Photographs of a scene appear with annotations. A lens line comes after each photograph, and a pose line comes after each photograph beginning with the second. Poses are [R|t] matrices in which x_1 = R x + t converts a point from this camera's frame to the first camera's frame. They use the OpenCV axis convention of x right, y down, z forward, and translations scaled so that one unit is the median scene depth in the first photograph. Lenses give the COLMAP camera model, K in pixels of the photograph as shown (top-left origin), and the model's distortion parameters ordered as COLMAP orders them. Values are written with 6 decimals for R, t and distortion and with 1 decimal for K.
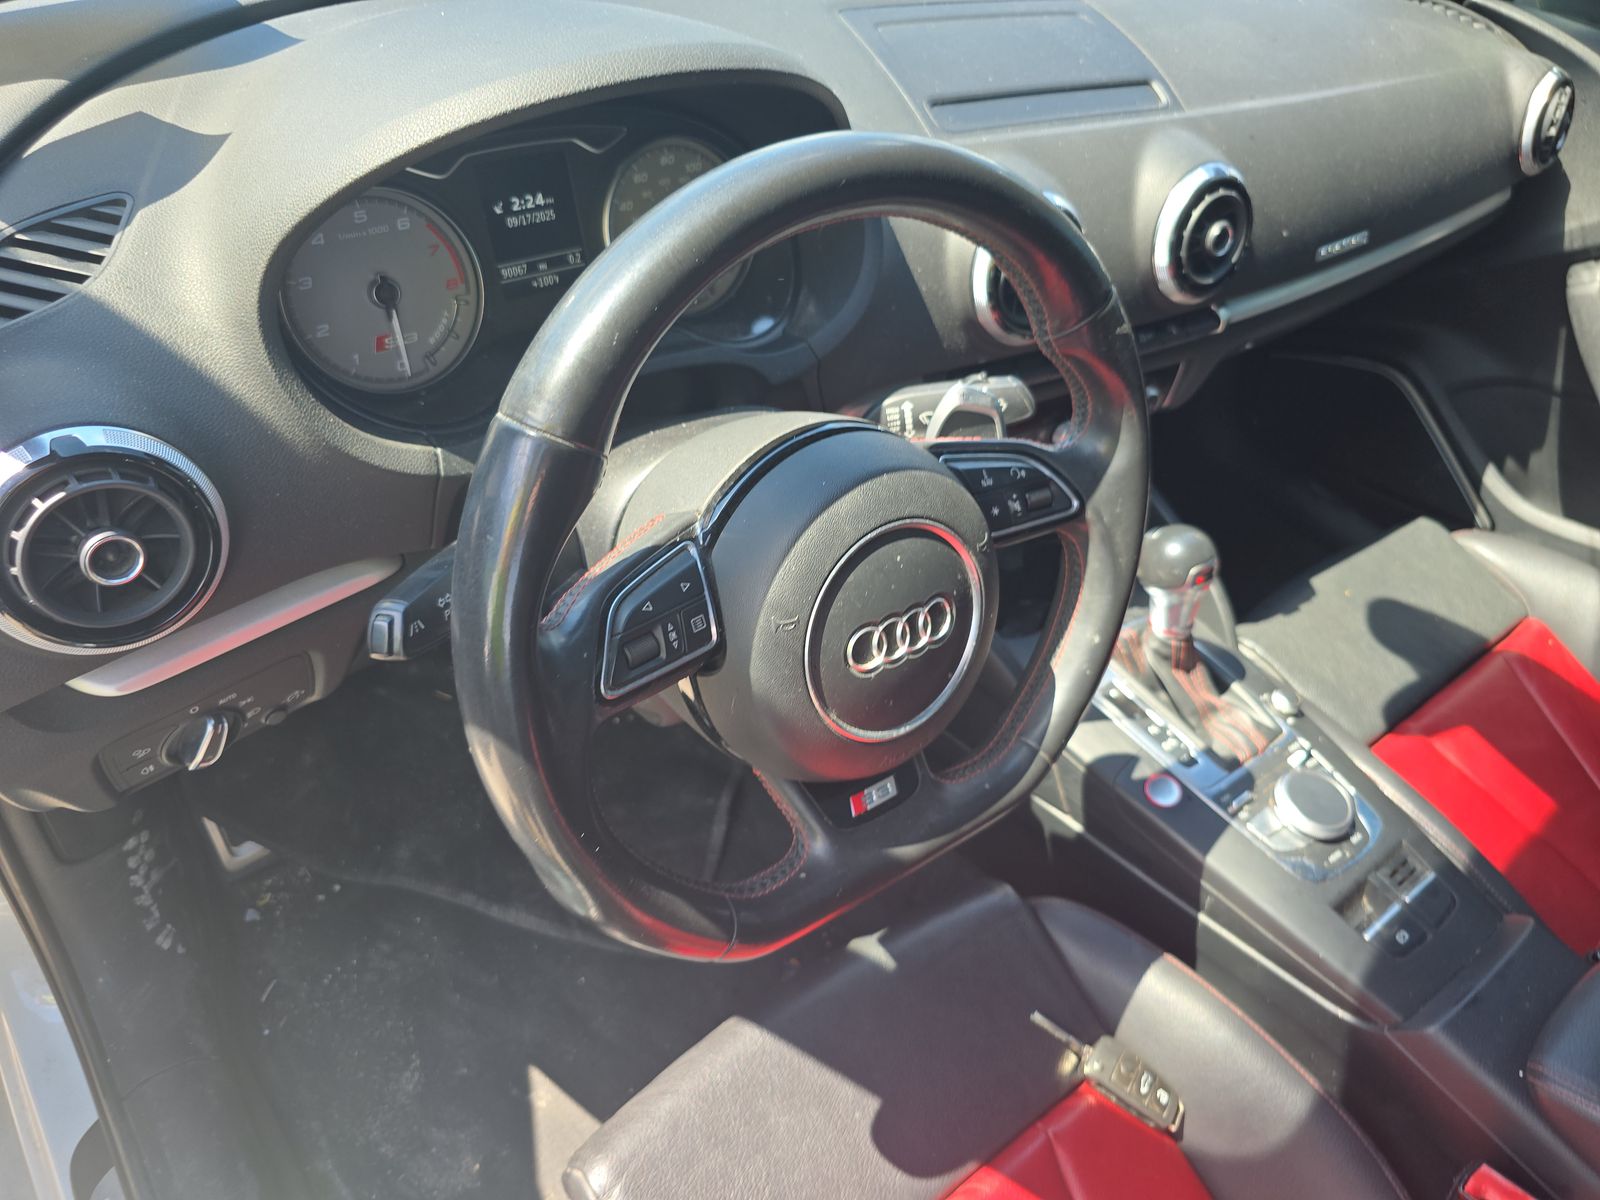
lens RADIAL K [[1070.5, 0, 800.0], [0, 1070.5, 600.0], [0, 0, 1]] dist [0.052009, -0.058196]
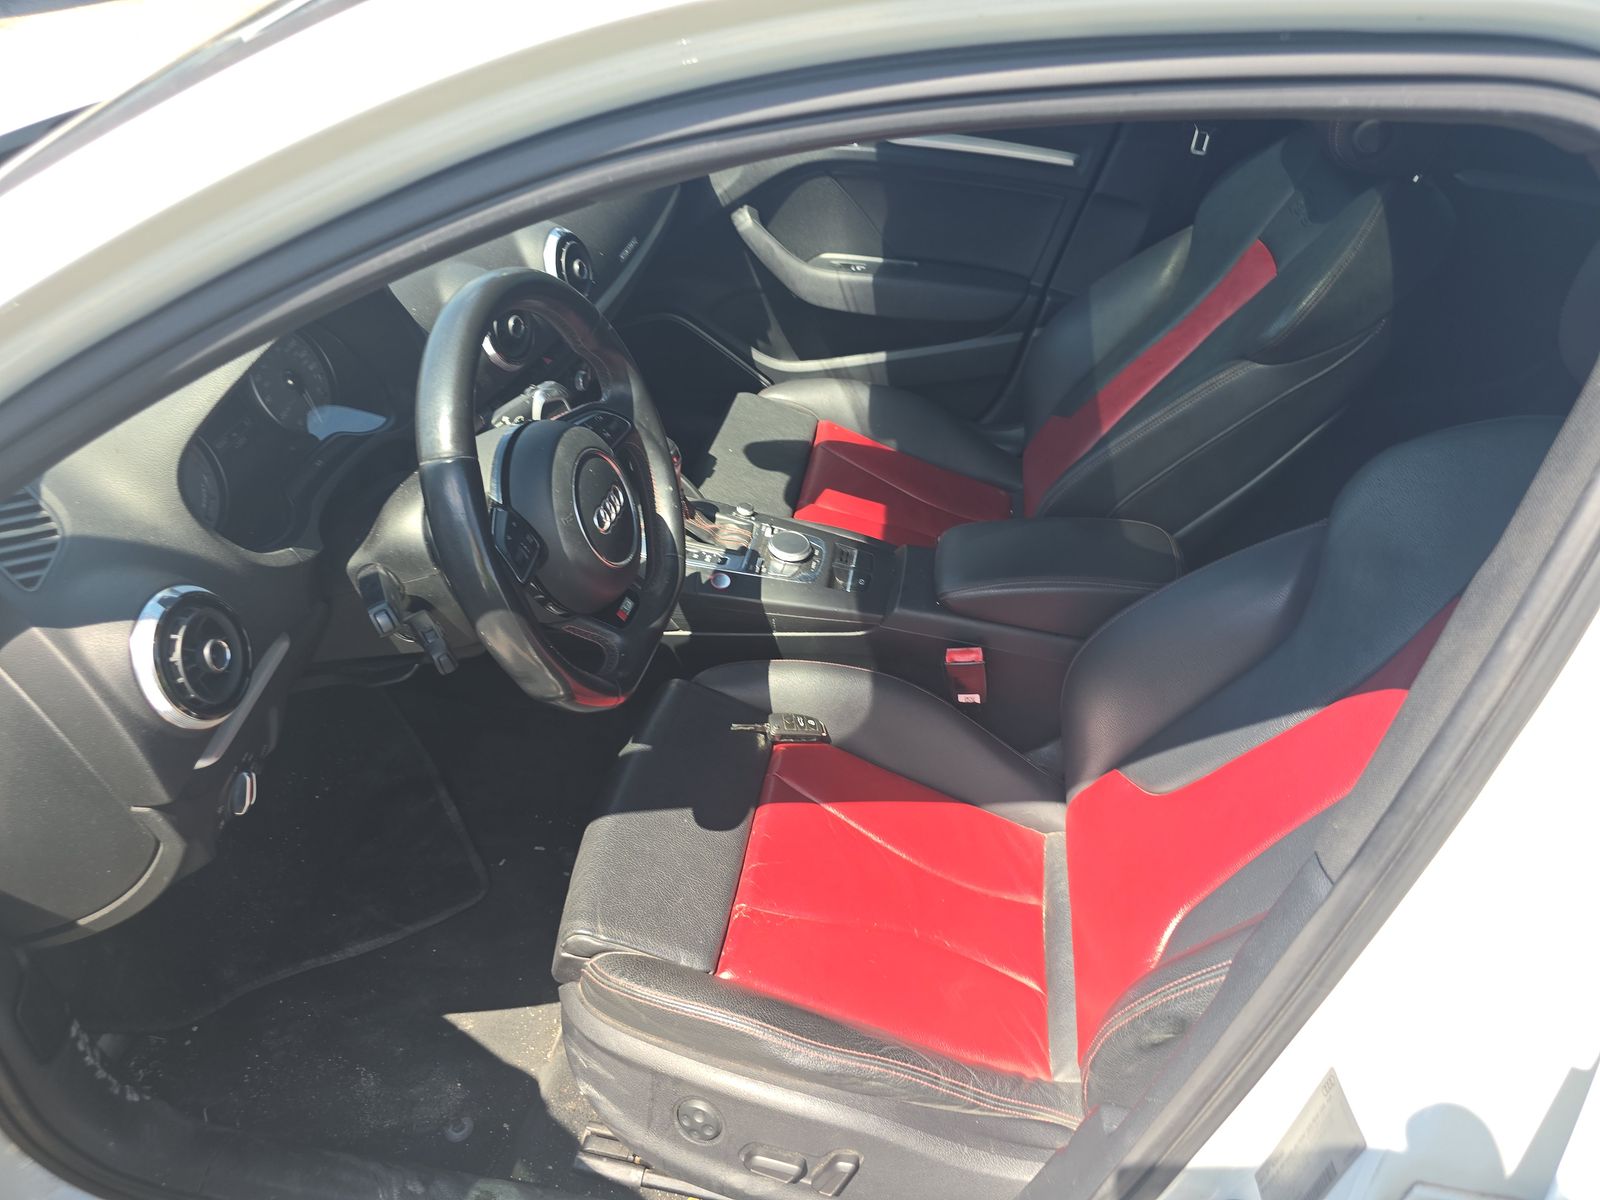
lens RADIAL K [[1070.5, 0, 800.0], [0, 1070.5, 600.0], [0, 0, 1]] dist [0.052009, -0.058196]
pose [[0.720886, -0.475104, 0.504579, -0.432113], [0.489579, 0.864414, 0.114464, 0.075188], [-0.490547, 0.164516, 0.855744, -0.478521]]
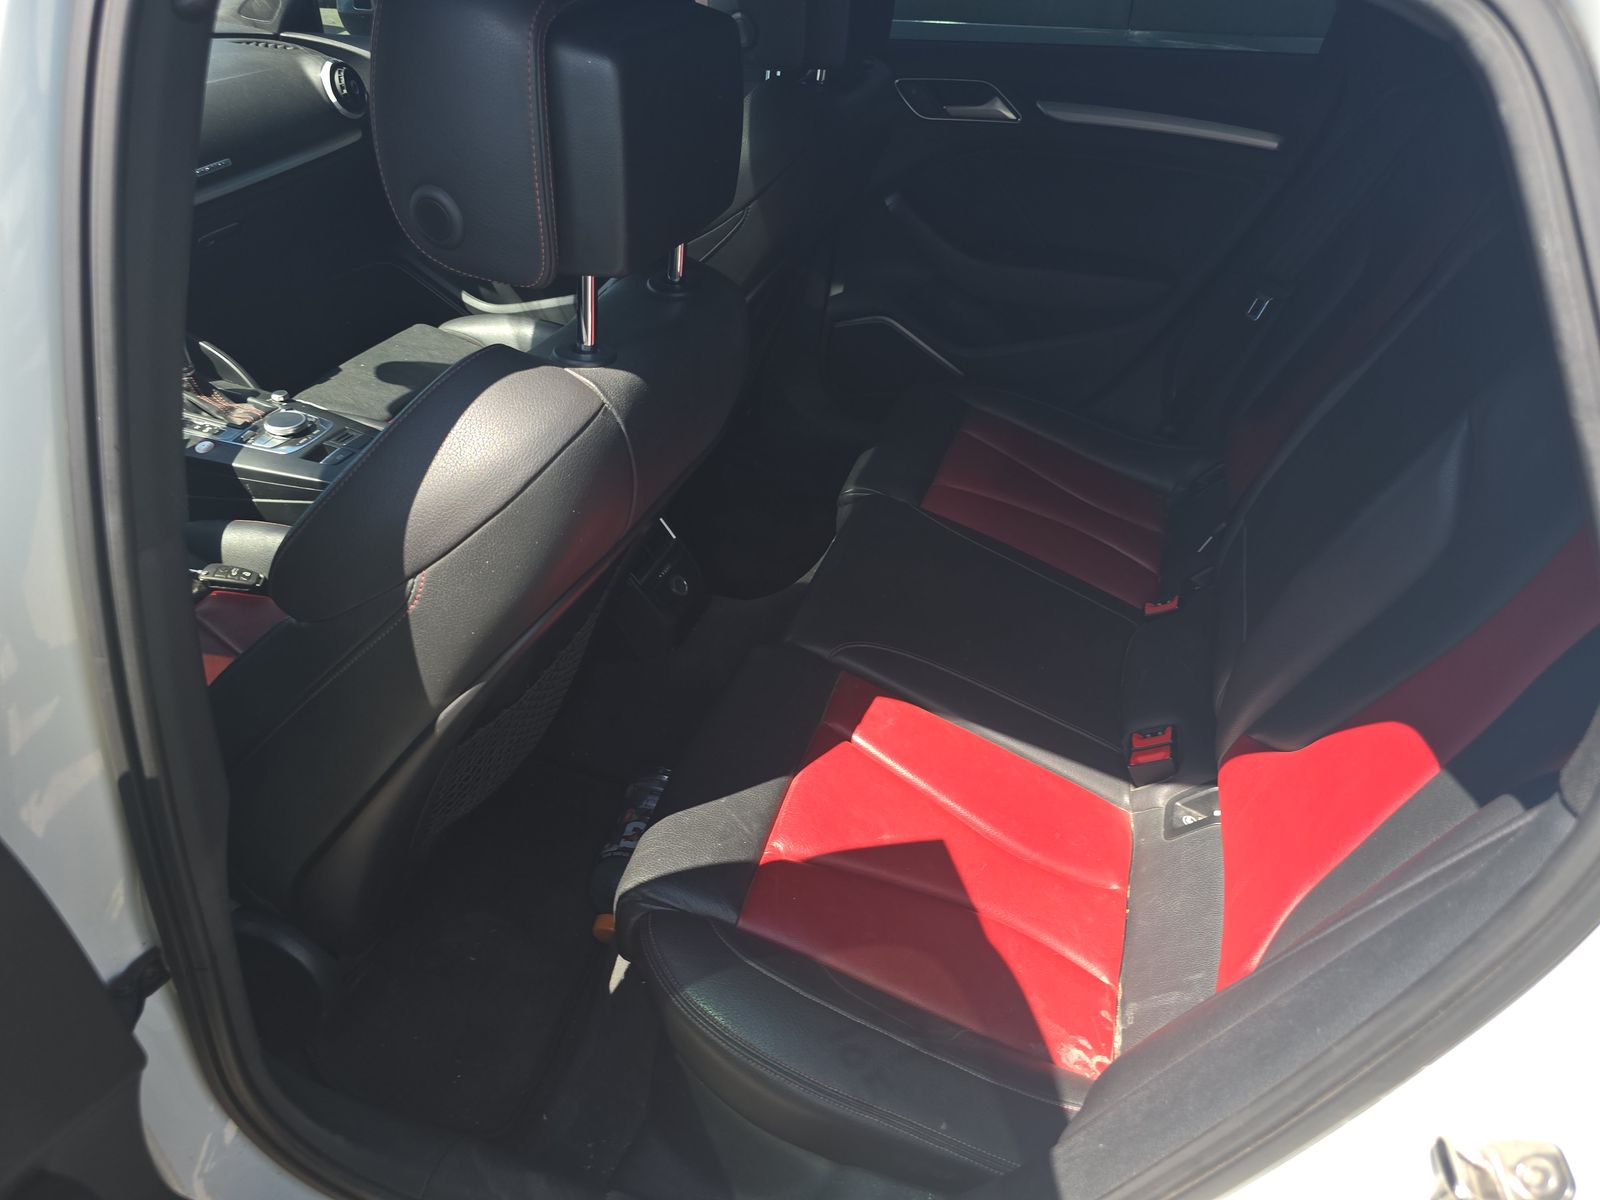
lens RADIAL K [[1045.6, 0, 800.0], [0, 1045.6, 600.0], [0, 0, 1]] dist [0.001753, -0.046323]
pose [[0.799009, -0.414470, 0.435659, 0.276652], [0.448020, 0.893571, 0.028432, 0.828572], [-0.401076, 0.172467, 0.899663, -0.957363]]
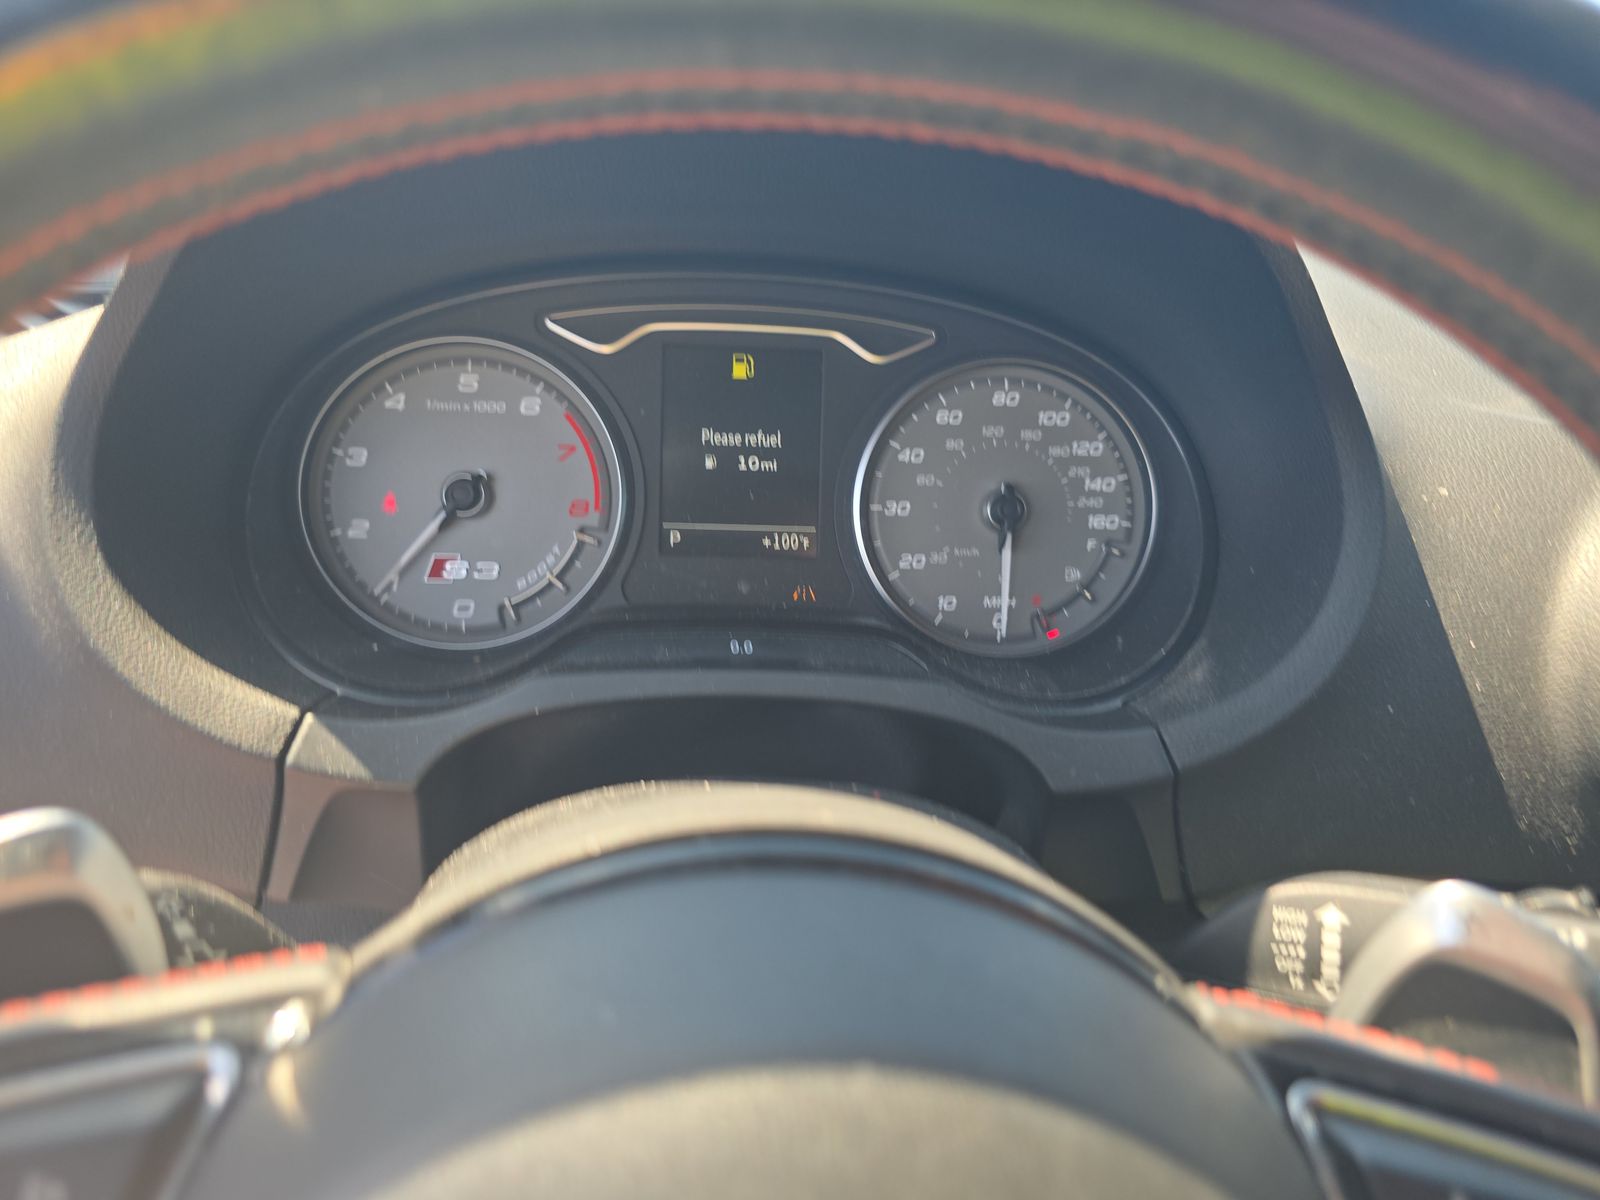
lens RADIAL K [[1124.4, 0, 800.0], [0, 1124.4, 600.0], [0, 0, 1]] dist [0.052321, -0.068928]
pose [[0.837971, 0.154287, -0.523451, 0.107454], [-0.344800, 0.893172, -0.288716, -0.078571], [0.422986, 0.422421, 0.801650, 0.433839]]
